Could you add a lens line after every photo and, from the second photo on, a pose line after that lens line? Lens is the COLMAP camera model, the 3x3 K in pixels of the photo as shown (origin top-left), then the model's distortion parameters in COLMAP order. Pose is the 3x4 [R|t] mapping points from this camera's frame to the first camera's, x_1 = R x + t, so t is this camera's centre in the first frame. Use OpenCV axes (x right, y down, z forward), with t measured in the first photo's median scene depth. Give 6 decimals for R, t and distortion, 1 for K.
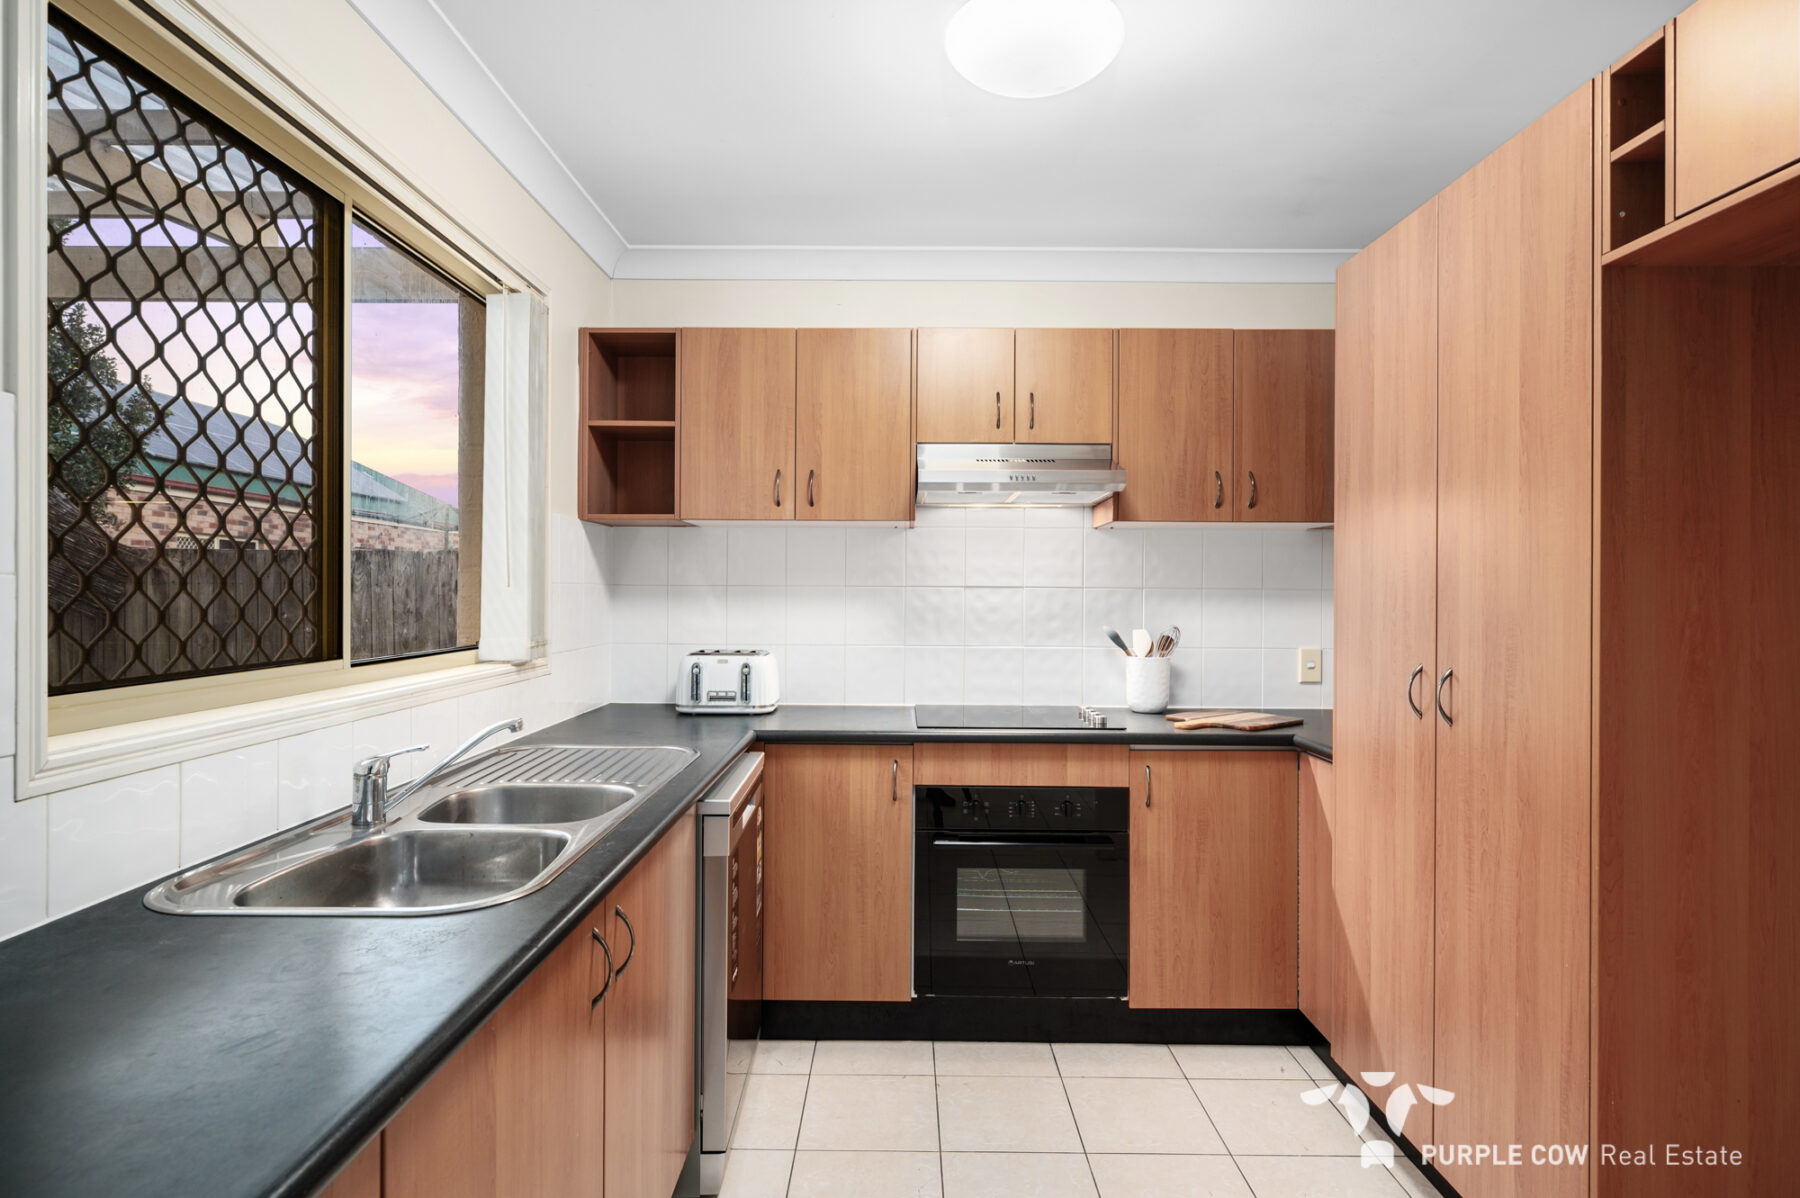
lens RADIAL K [[932.1, 0, 900.4], [0, 932.1, 594.4], [0, 0, 1]] dist [0.001003, 0.000091]
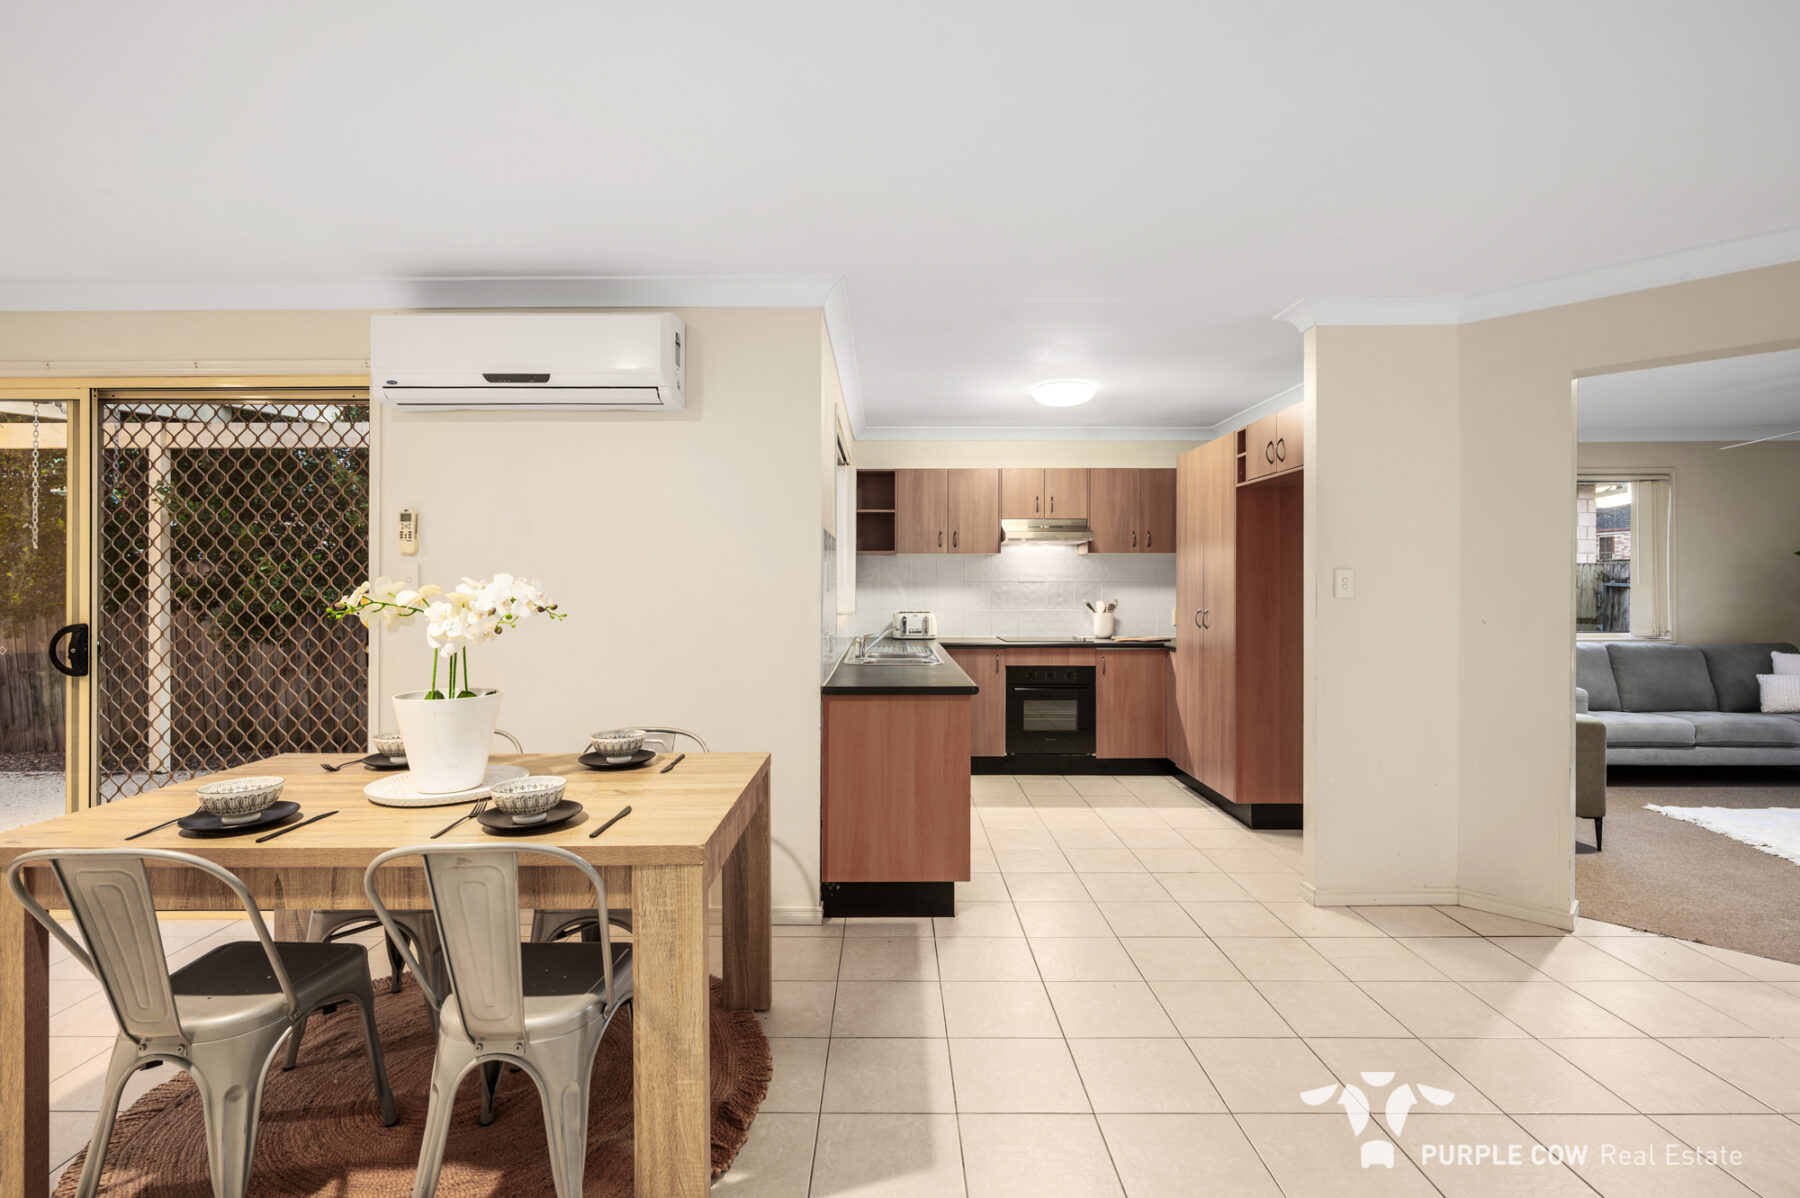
lens RADIAL K [[810.9, 0, 890.3], [0, 810.9, 590.3], [0, 0, 1]] dist [-0.003600, 0.000008]
pose [[0.999983, -0.005737, 0.000635, -0.275491], [0.005734, 0.999971, 0.004970, -0.000133], [-0.000664, -0.004967, 0.999987, -1.054942]]
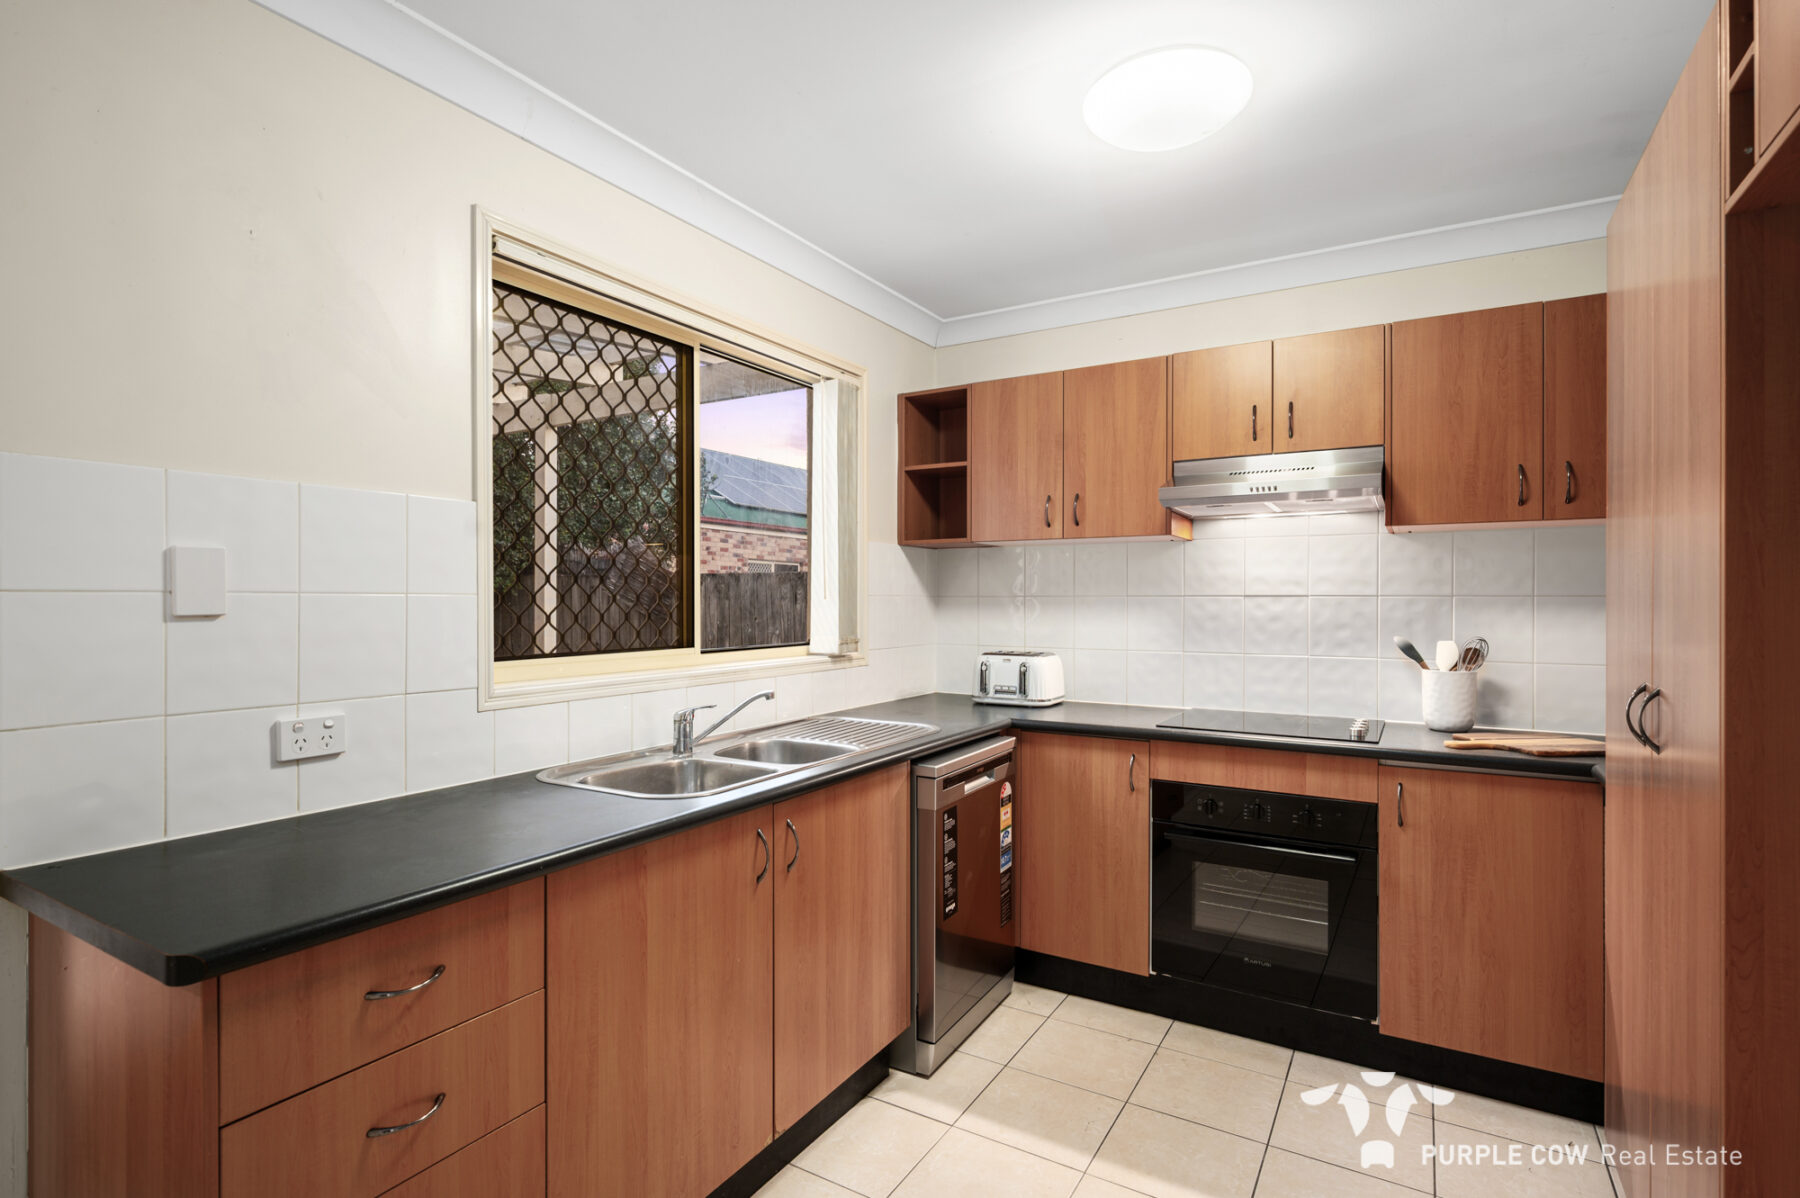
lens RADIAL K [[889.0, 0, 868.5], [0, 889.0, 605.2], [0, 0, 1]] dist [-0.000550, -0.000205]
pose [[0.851190, -0.002132, -0.524853, 0.275858], [0.002673, 0.999996, 0.000274, 0.000835], [0.524851, -0.001636, 0.851193, -0.054970]]
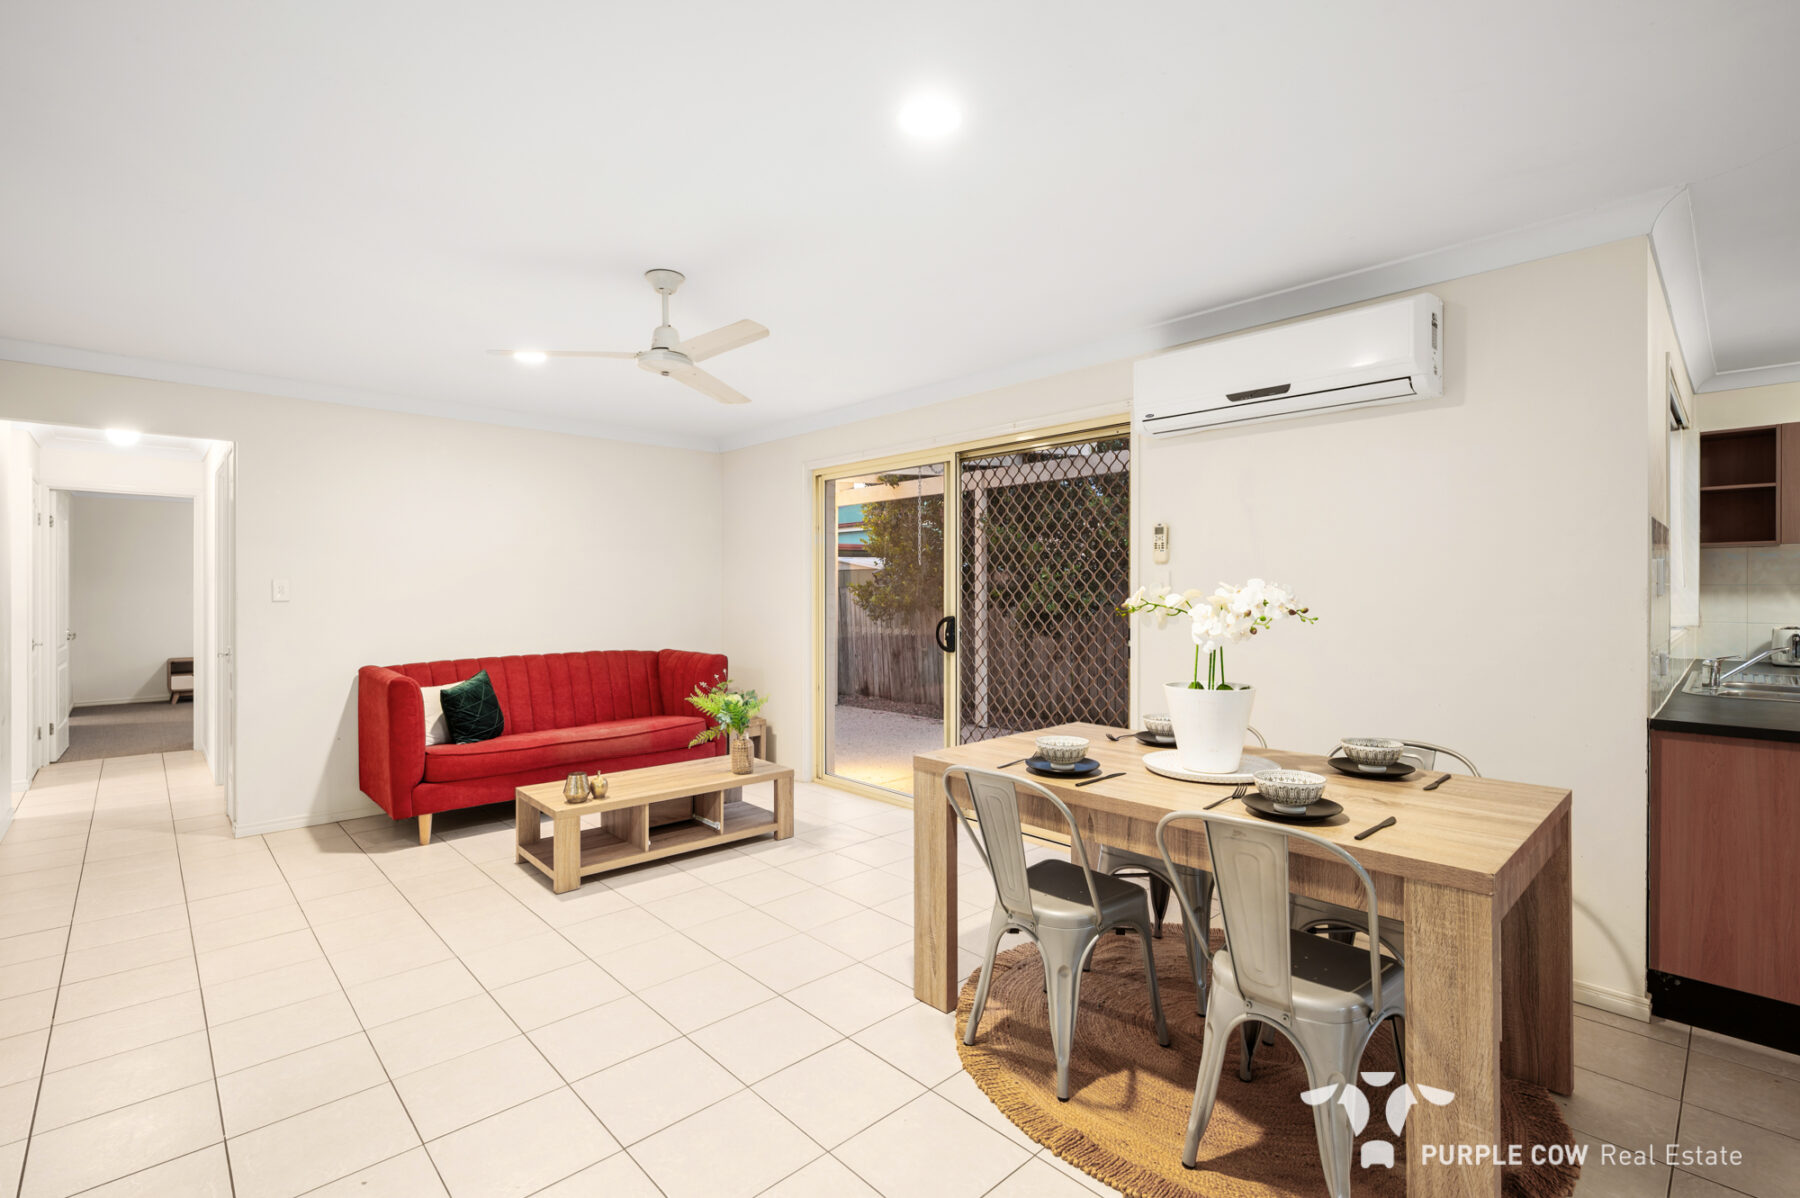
lens RADIAL K [[810.9, 0, 890.3], [0, 810.9, 590.3], [0, 0, 1]] dist [-0.003600, 0.000008]
pose [[0.687863, -0.005374, -0.725821, -0.306352], [0.003272, 0.999985, -0.004303, 0.000178], [0.725833, 0.000585, 0.687871, -1.154056]]
